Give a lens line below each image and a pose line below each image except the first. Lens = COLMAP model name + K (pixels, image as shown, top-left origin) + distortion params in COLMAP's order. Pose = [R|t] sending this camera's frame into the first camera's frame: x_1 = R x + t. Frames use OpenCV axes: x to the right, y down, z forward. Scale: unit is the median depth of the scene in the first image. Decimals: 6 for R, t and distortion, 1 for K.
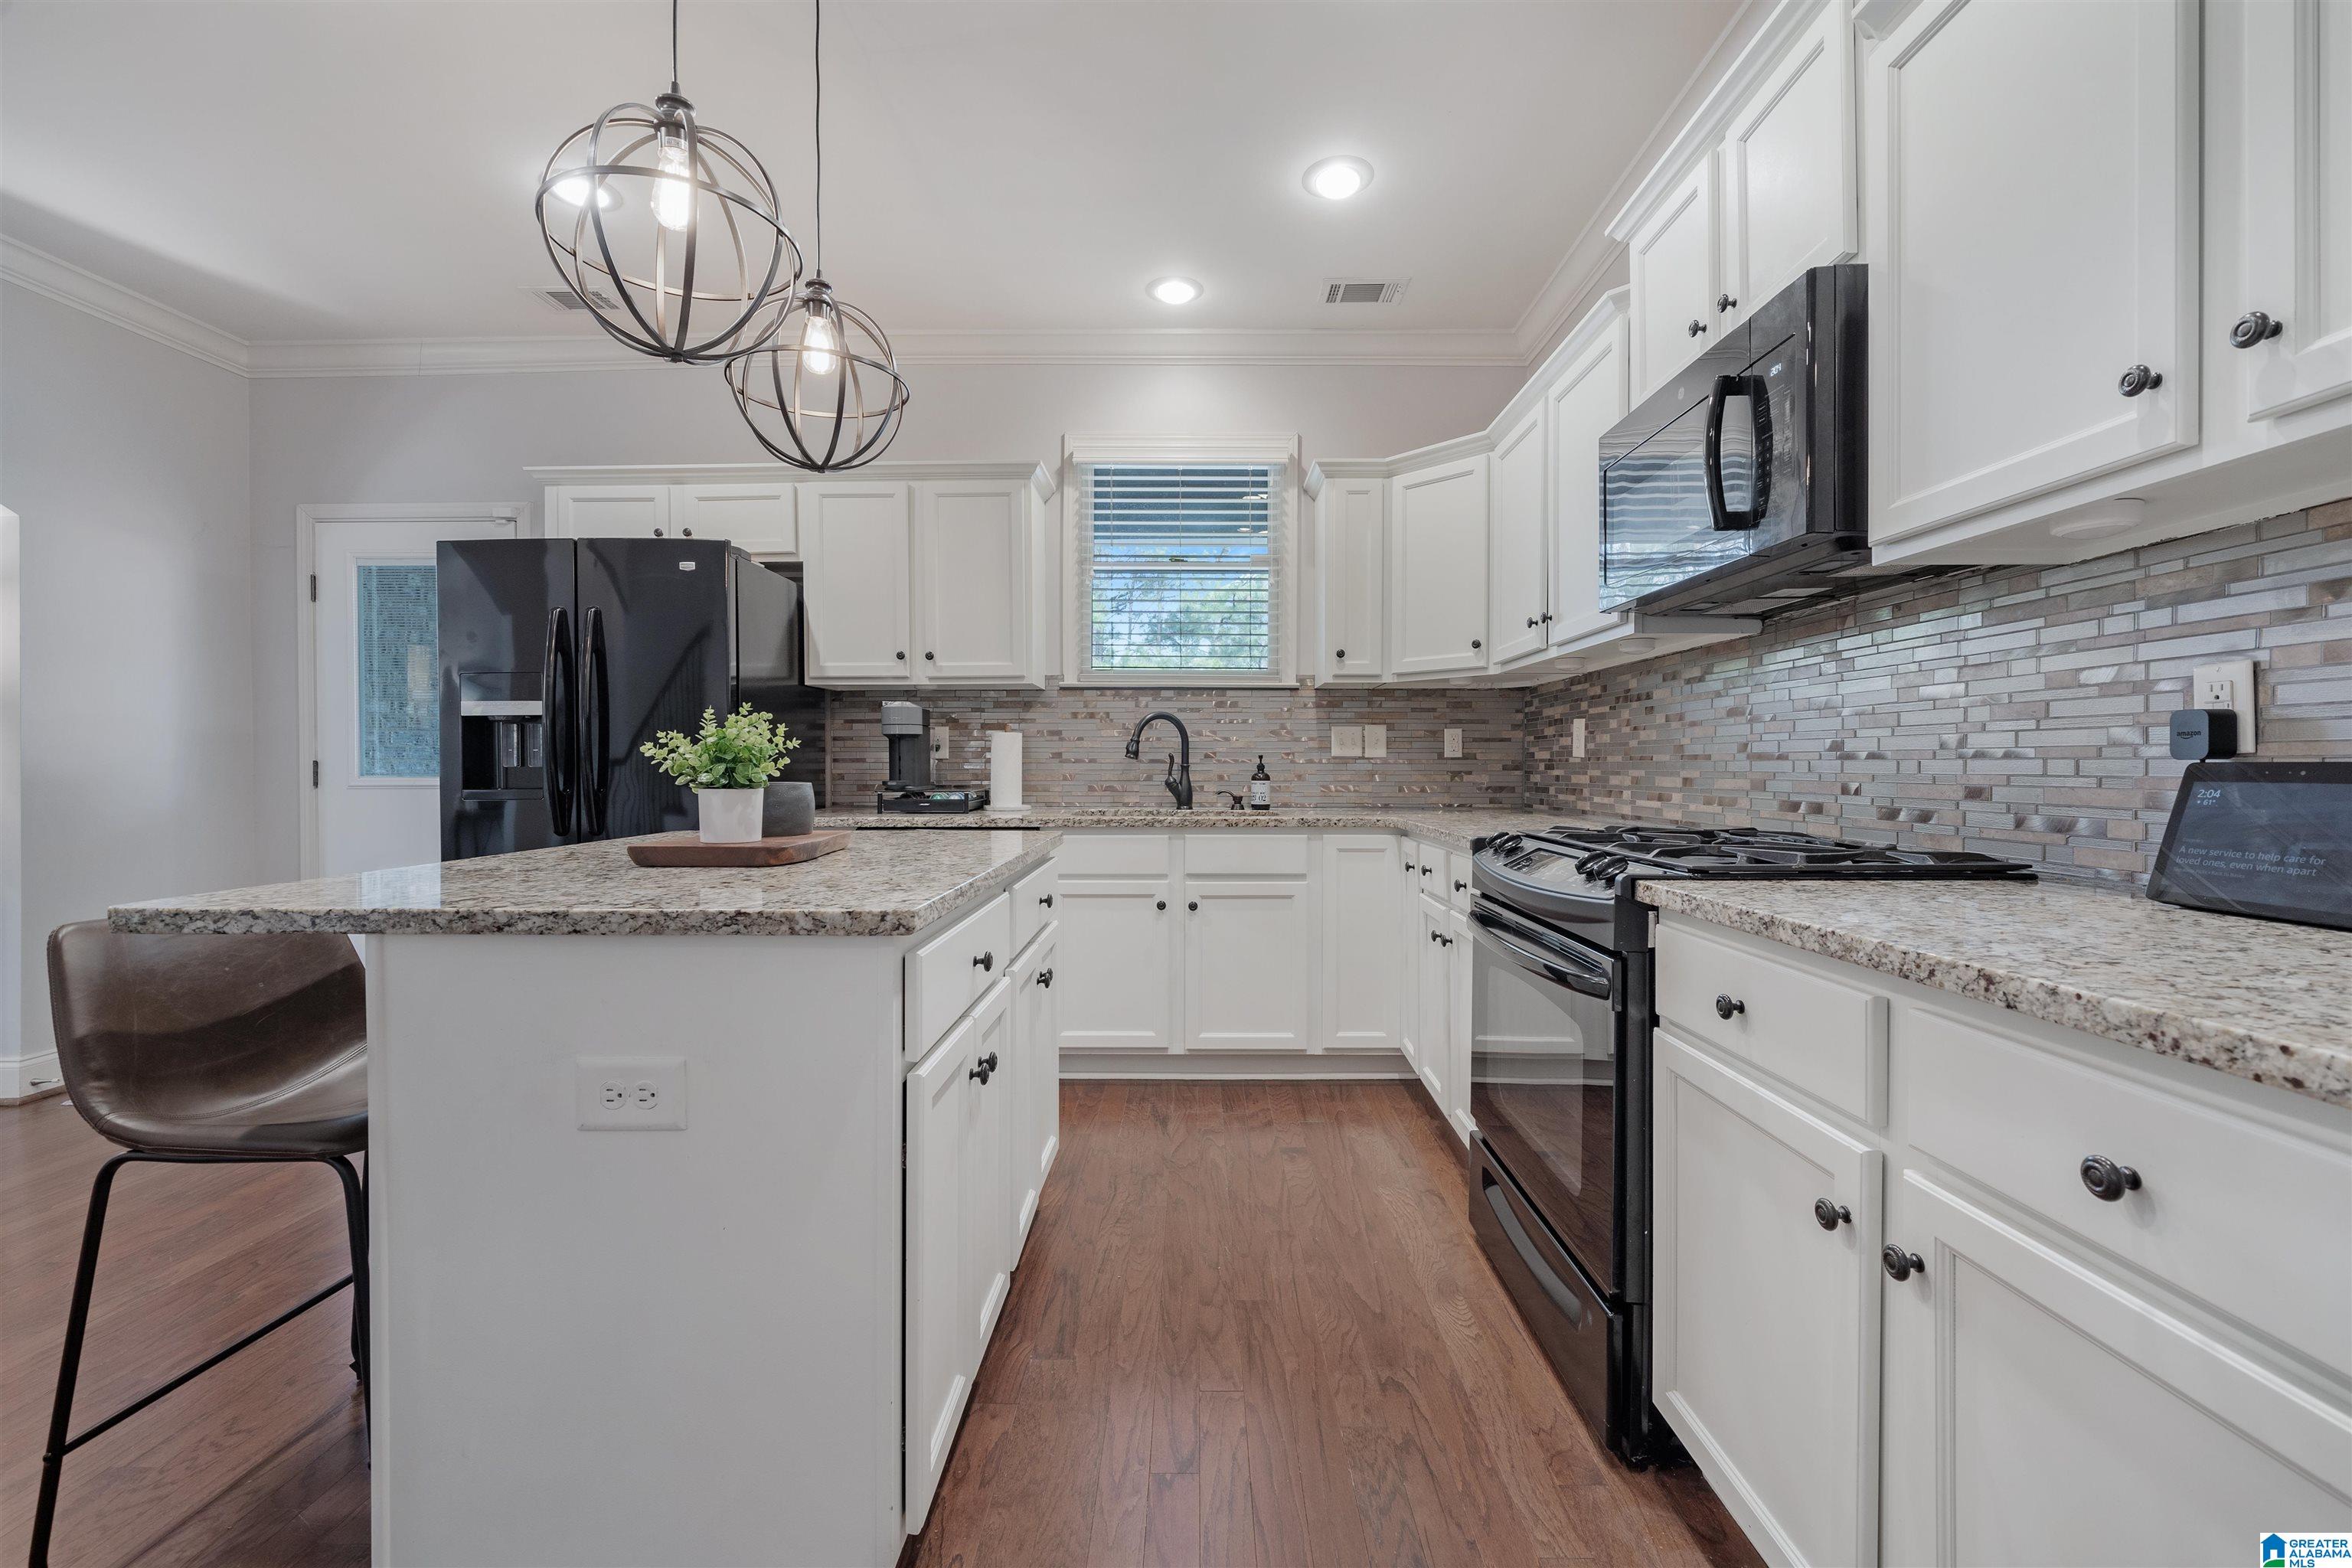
lens RADIAL K [[962.2, 0, 1183.4], [0, 962.2, 780.9], [0, 0, 1]] dist [0.000626, -0.000169]
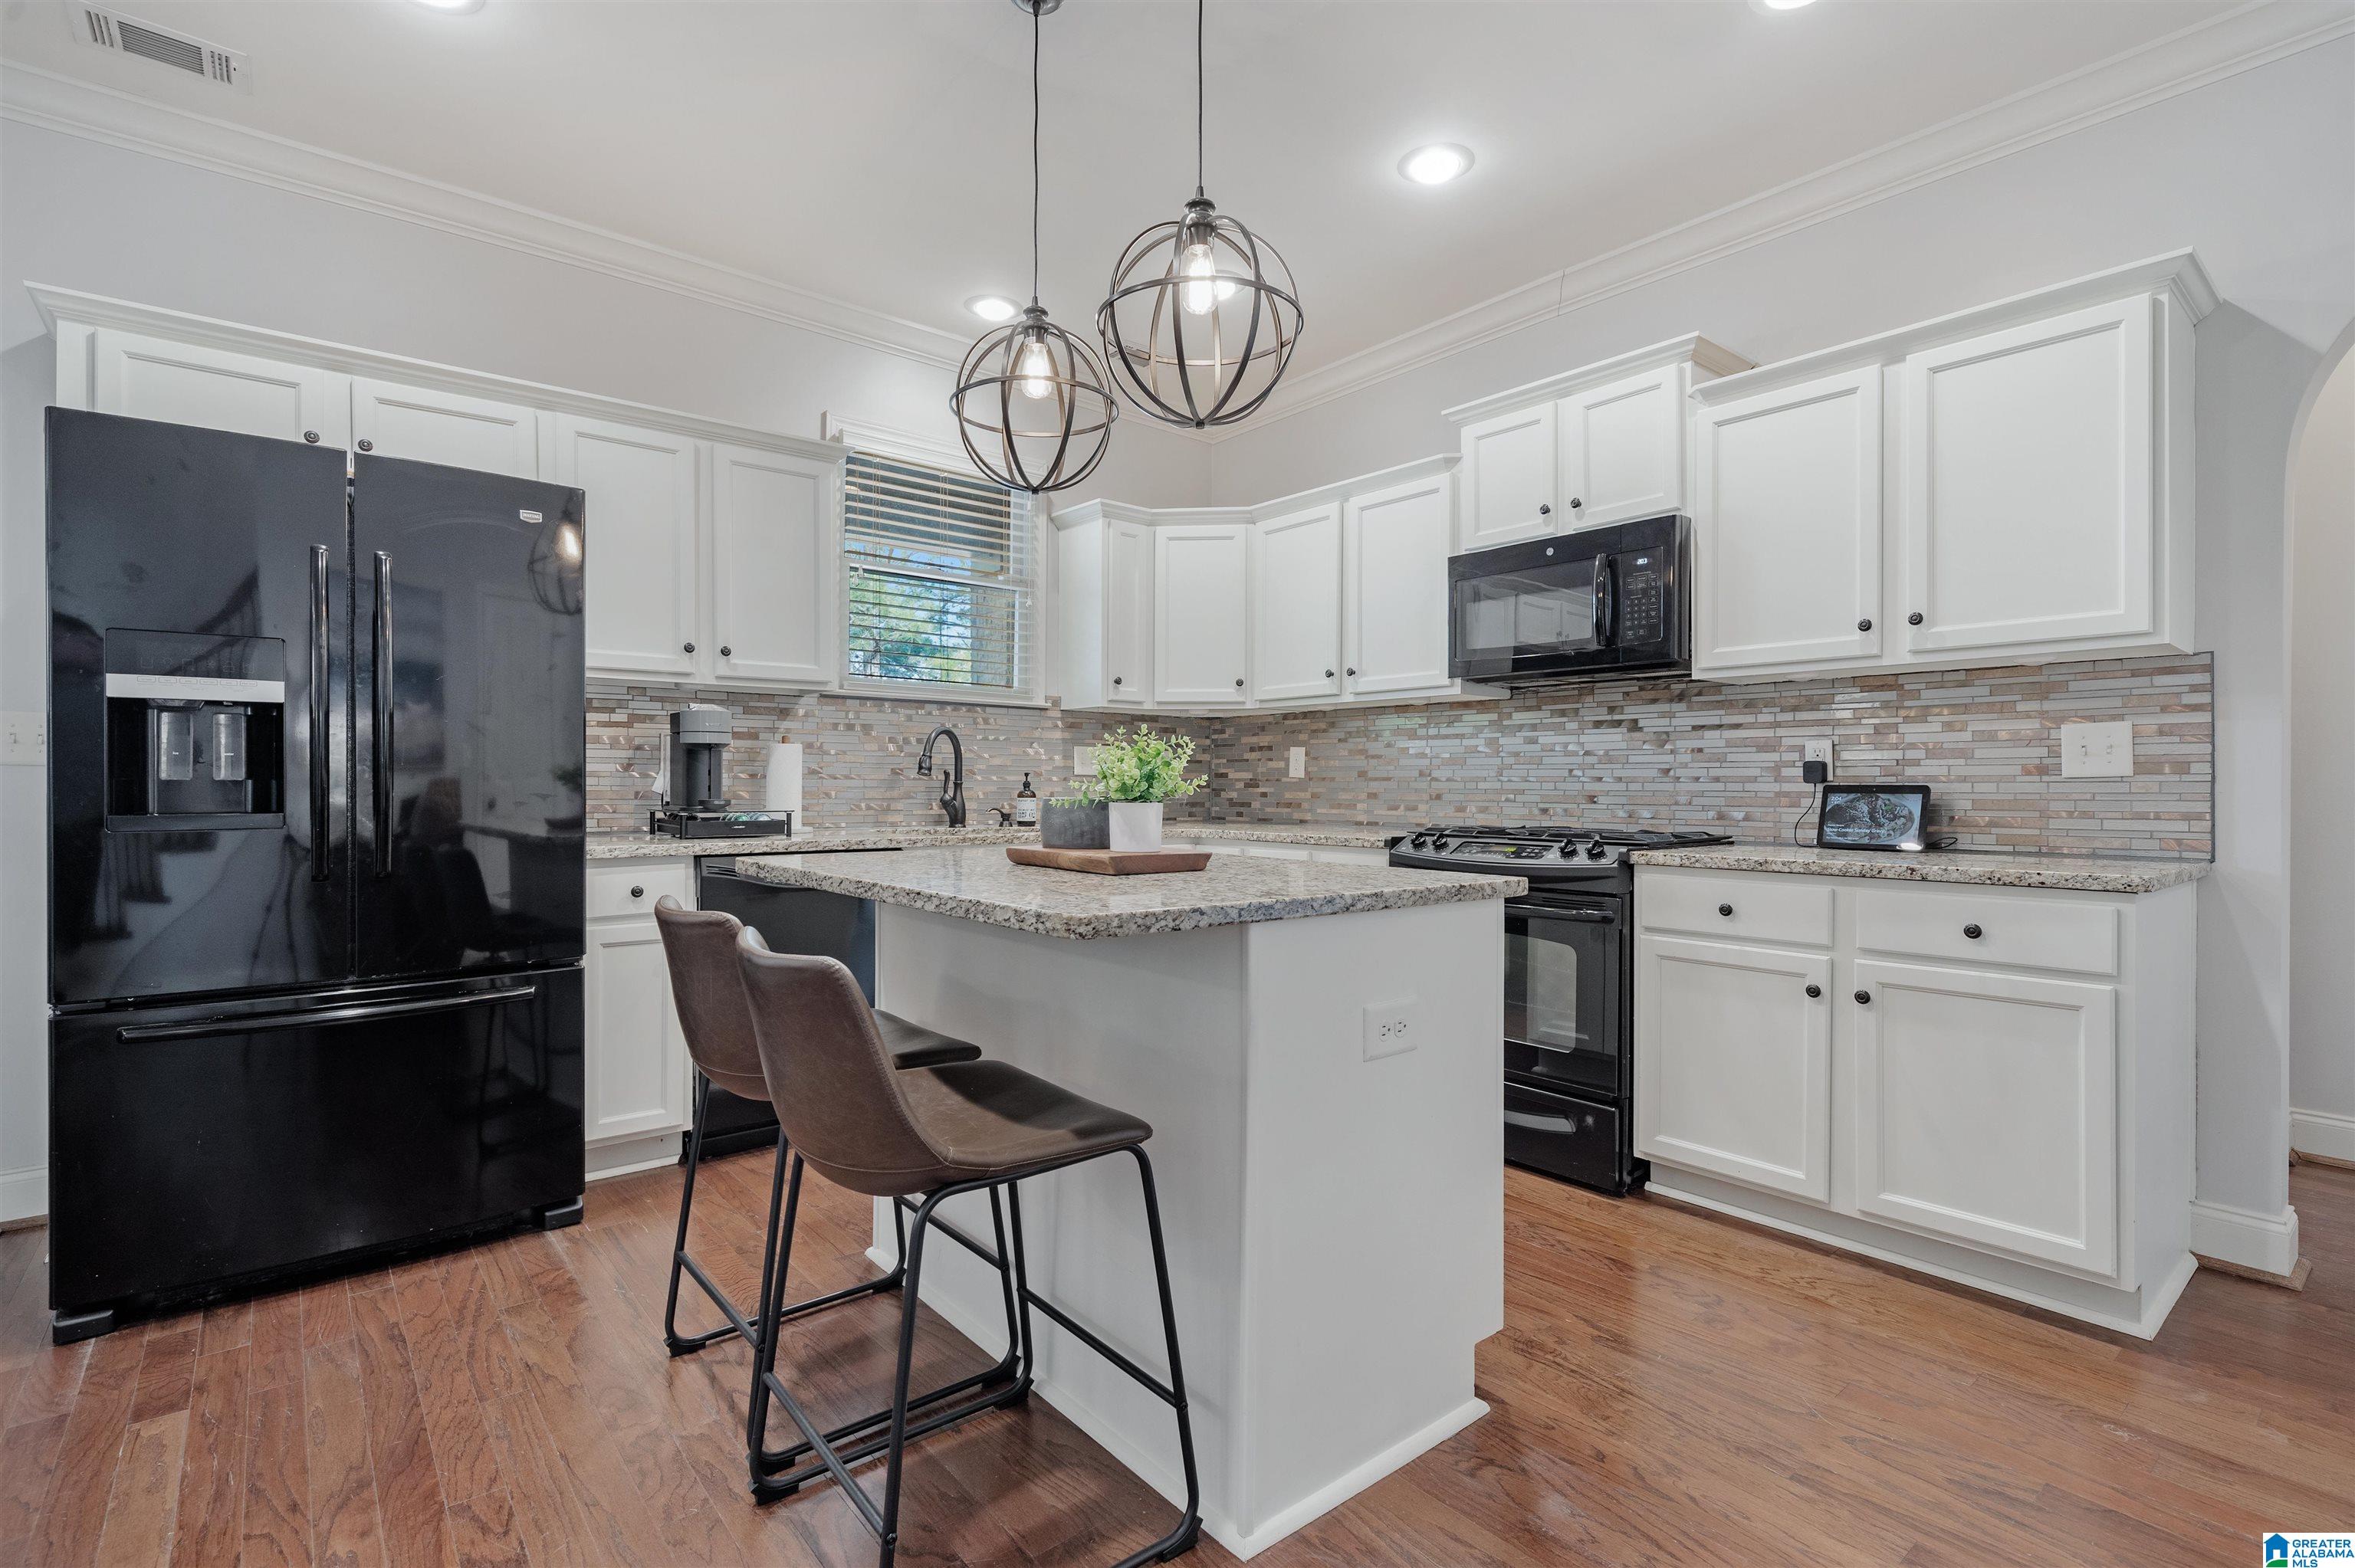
lens RADIAL K [[1095.2, 0, 1187.2], [0, 1095.2, 791.4], [0, 0, 1]] dist [0.004961, 0.000557]
pose [[0.761371, 0.000146, 0.648316, -0.622939], [0.005241, 0.999966, -0.006380, 0.001537], [-0.648295, 0.008256, 0.761344, 0.006384]]
